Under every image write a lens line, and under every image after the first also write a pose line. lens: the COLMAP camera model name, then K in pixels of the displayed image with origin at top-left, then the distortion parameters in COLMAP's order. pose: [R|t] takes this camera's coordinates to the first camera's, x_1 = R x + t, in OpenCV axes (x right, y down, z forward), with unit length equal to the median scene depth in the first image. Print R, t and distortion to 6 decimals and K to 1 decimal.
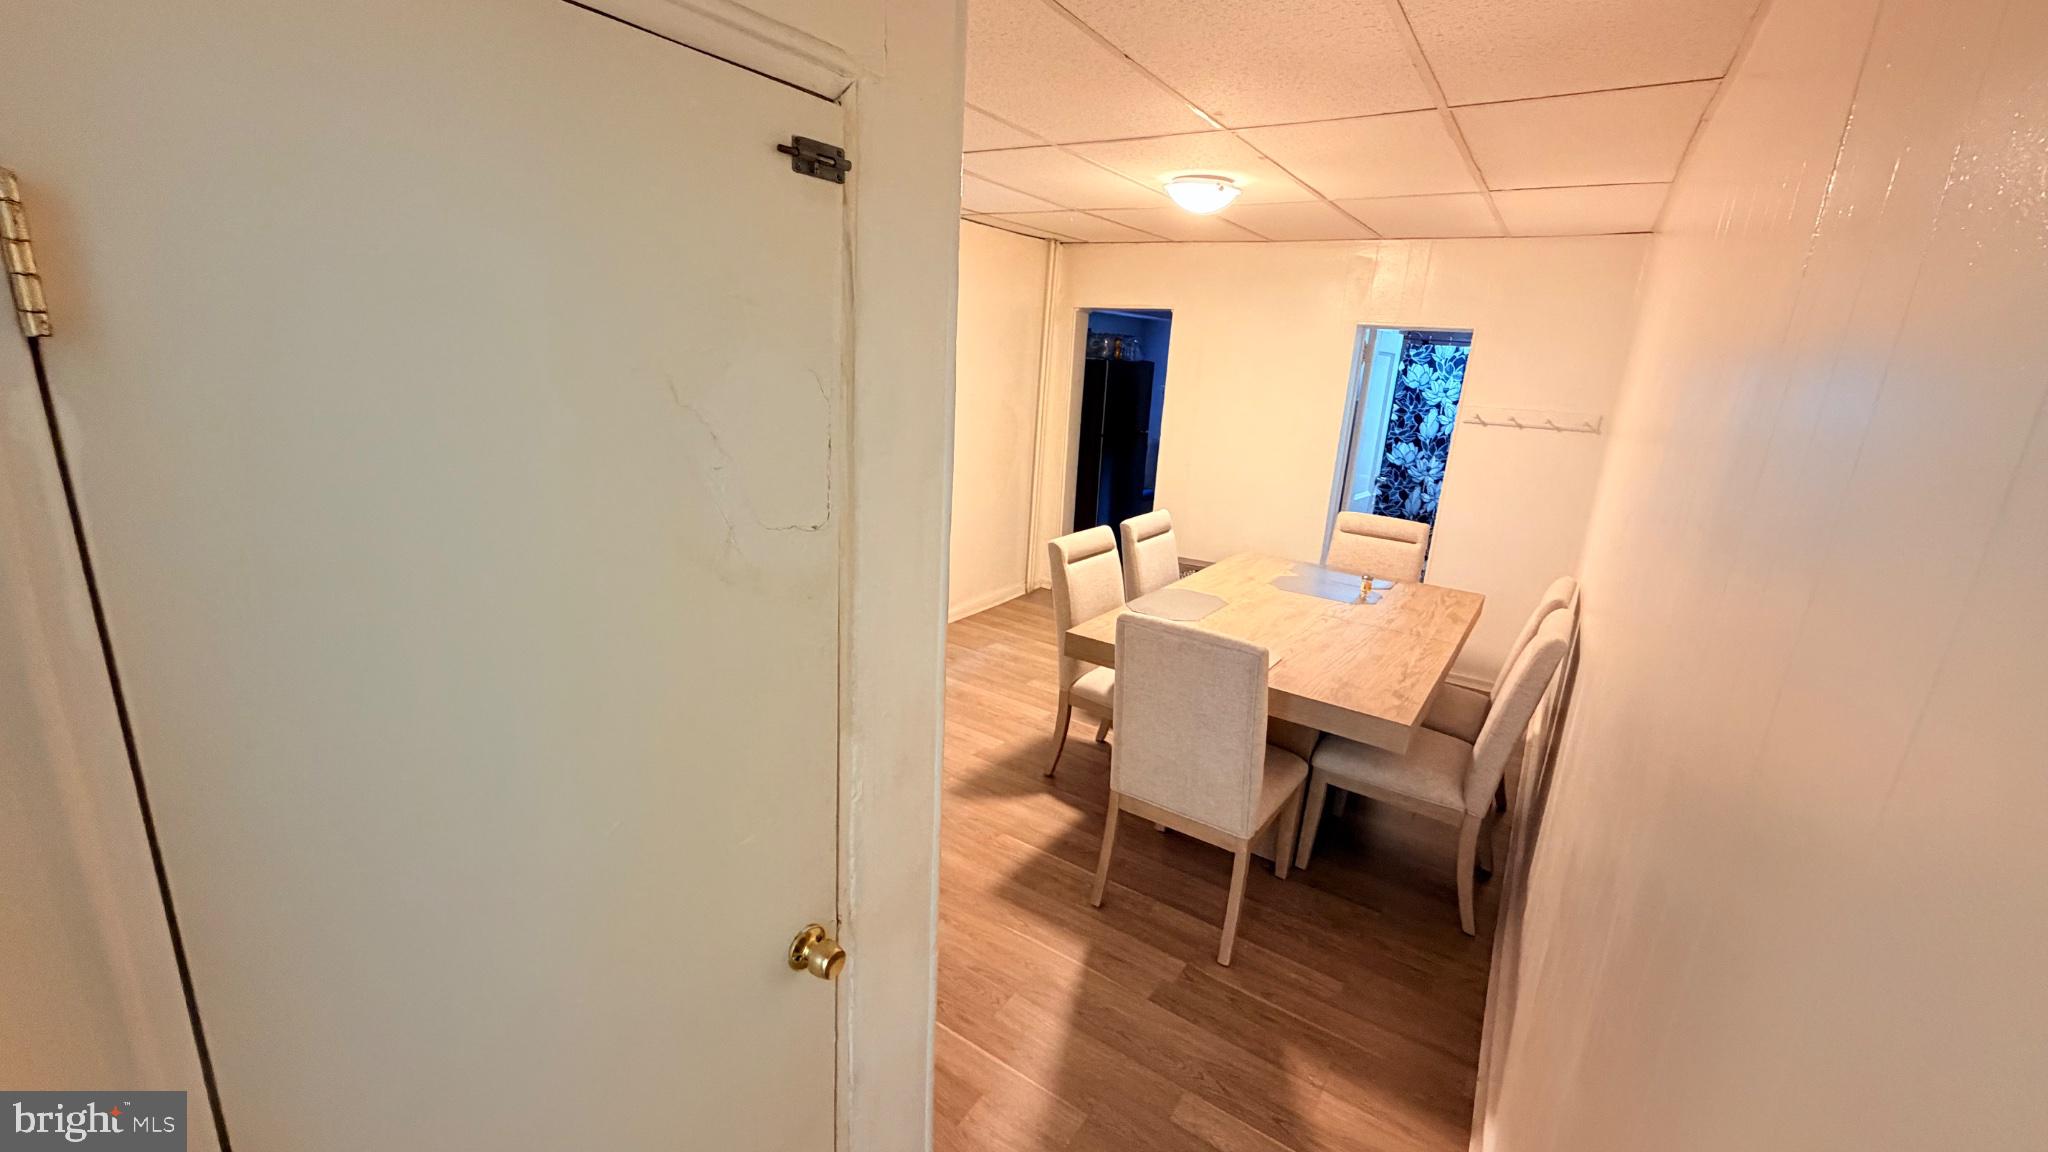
lens RADIAL K [[817.4, 0, 1017.1], [0, 817.4, 573.8], [0, 0, 1]] dist [0.000878, 0.000088]
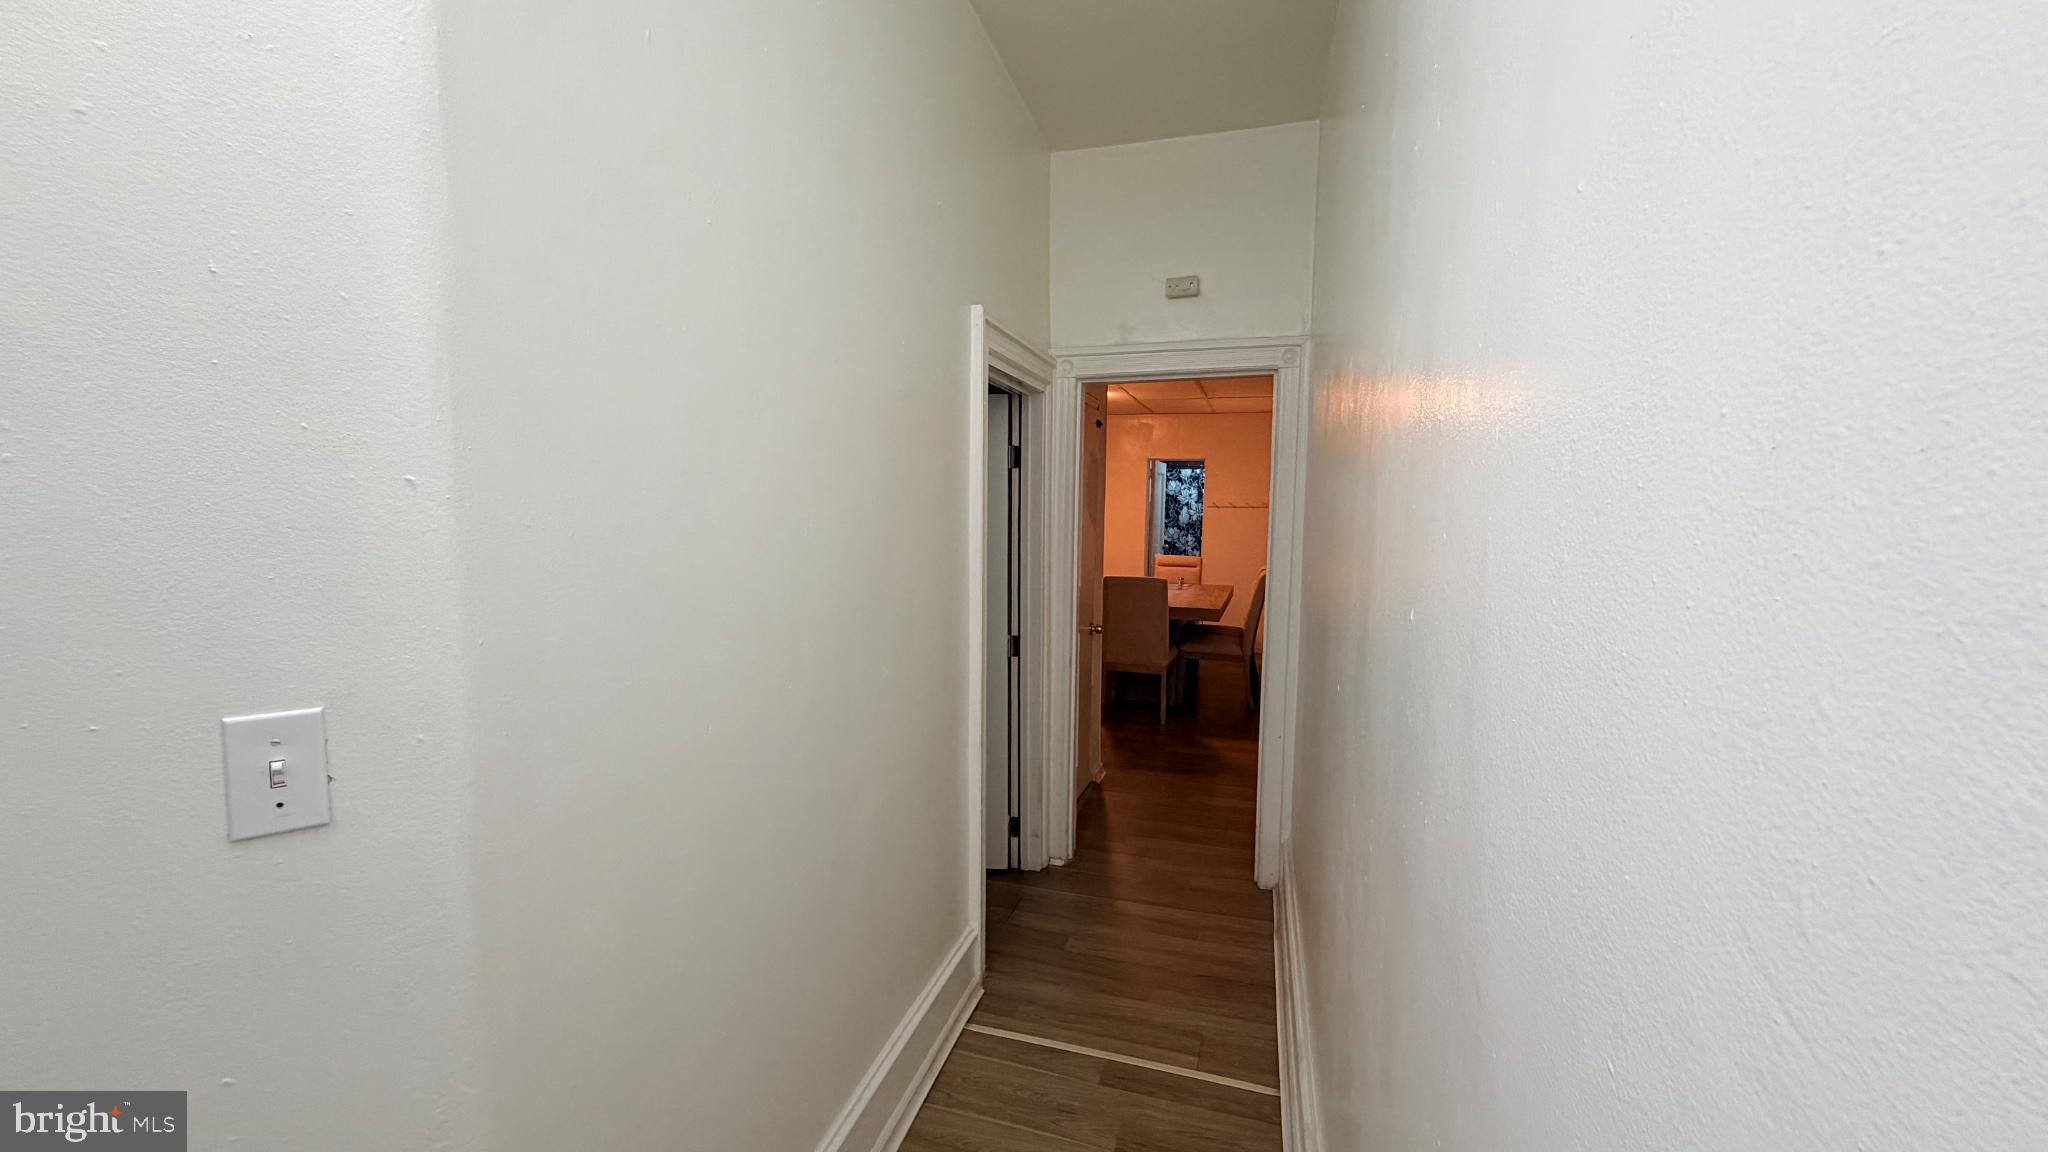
lens RADIAL K [[803.3, 0, 992.0], [0, 803.3, 574.3], [0, 0, 1]] dist [0.000167, 0.000033]
pose [[0.963250, -0.070600, 0.259161, -0.456474], [0.112607, 0.982100, -0.150997, 0.206602], [-0.243861, 0.174631, 0.953958, -0.664728]]
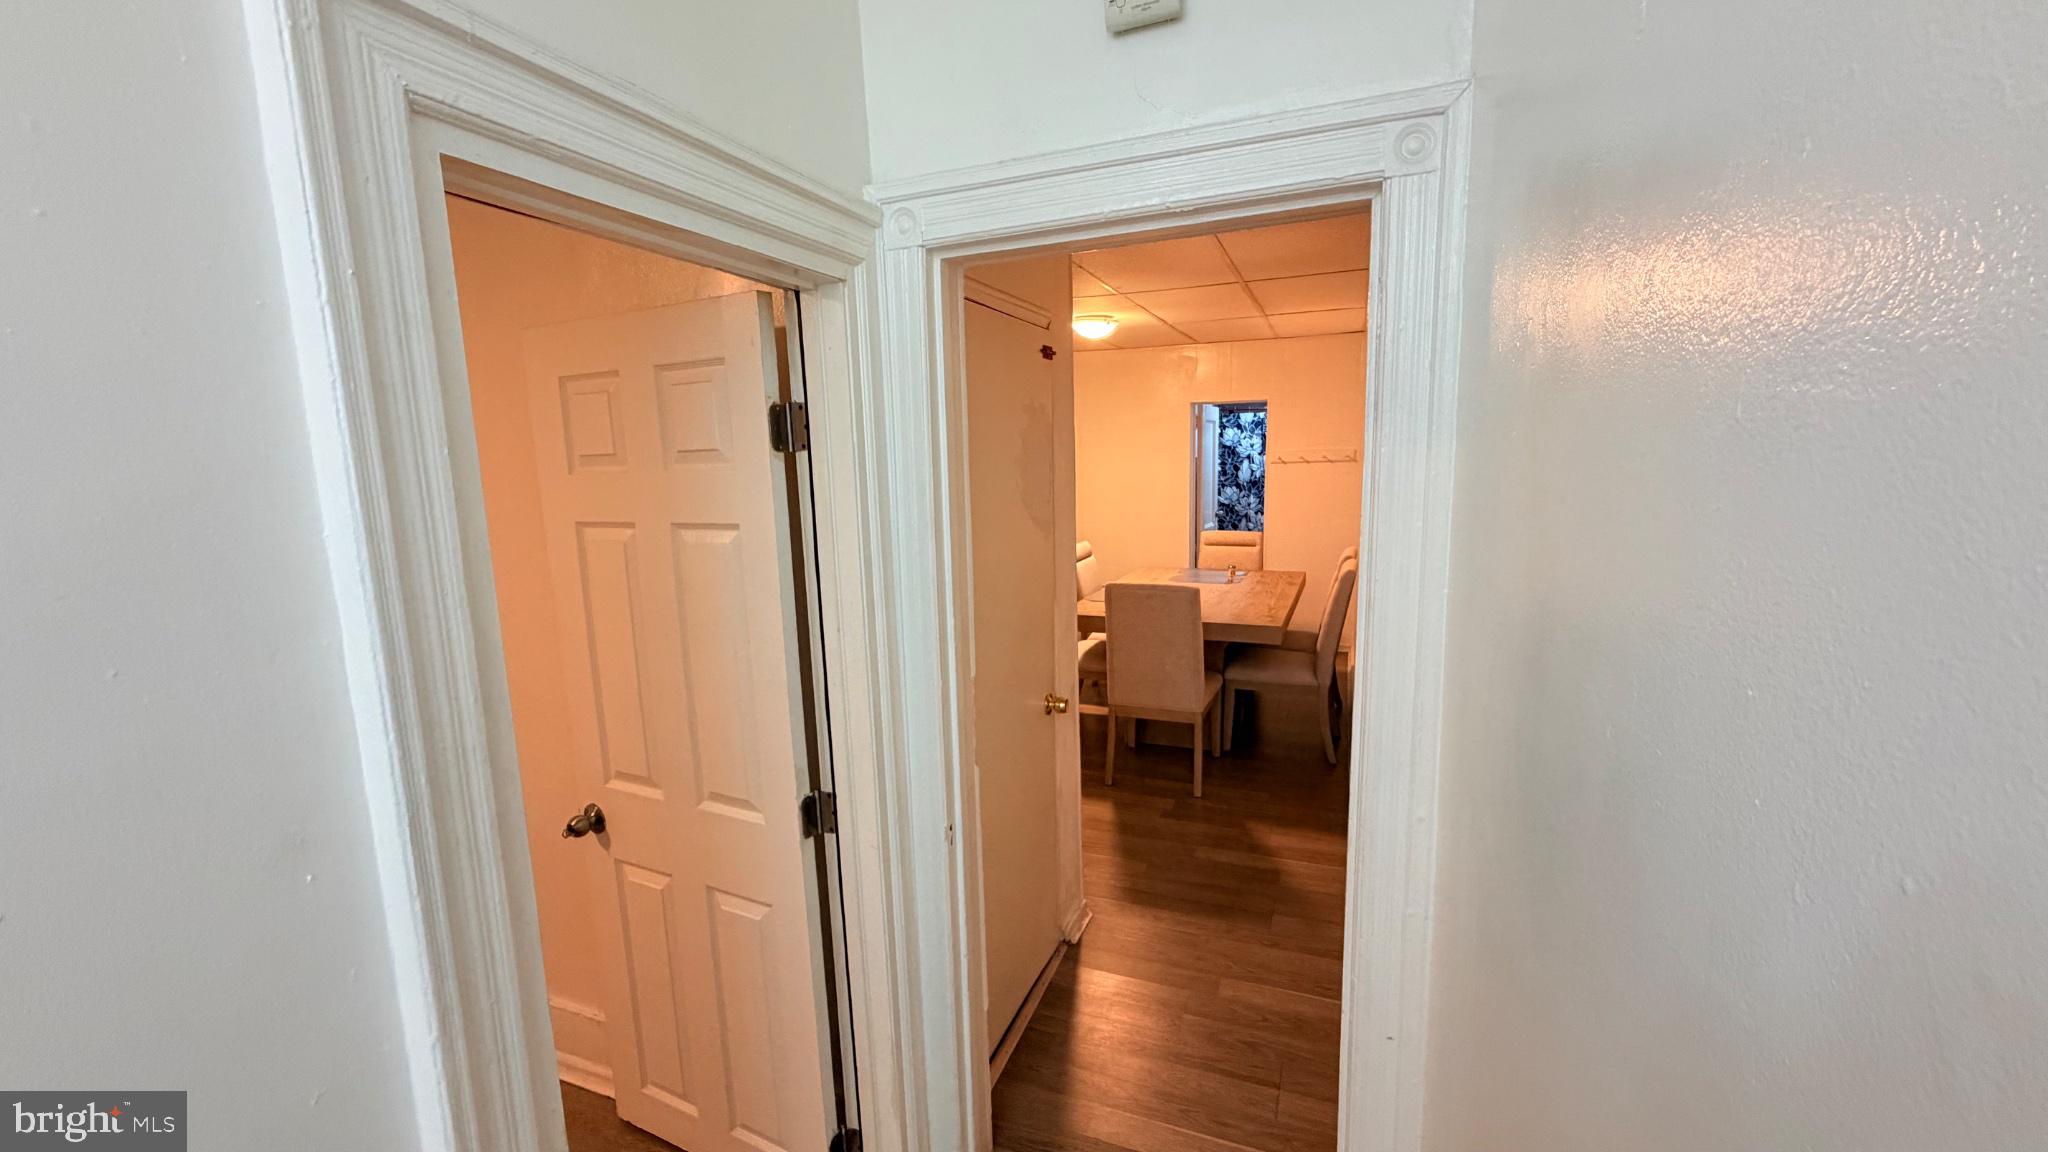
lens RADIAL K [[817.4, 0, 1017.1], [0, 817.4, 573.8], [0, 0, 1]] dist [0.000878, 0.000088]
pose [[0.973697, -0.112085, 0.198373, -0.209933], [0.133336, 0.986294, -0.097189, 0.093446], [-0.184760, 0.121083, 0.975296, -0.316191]]
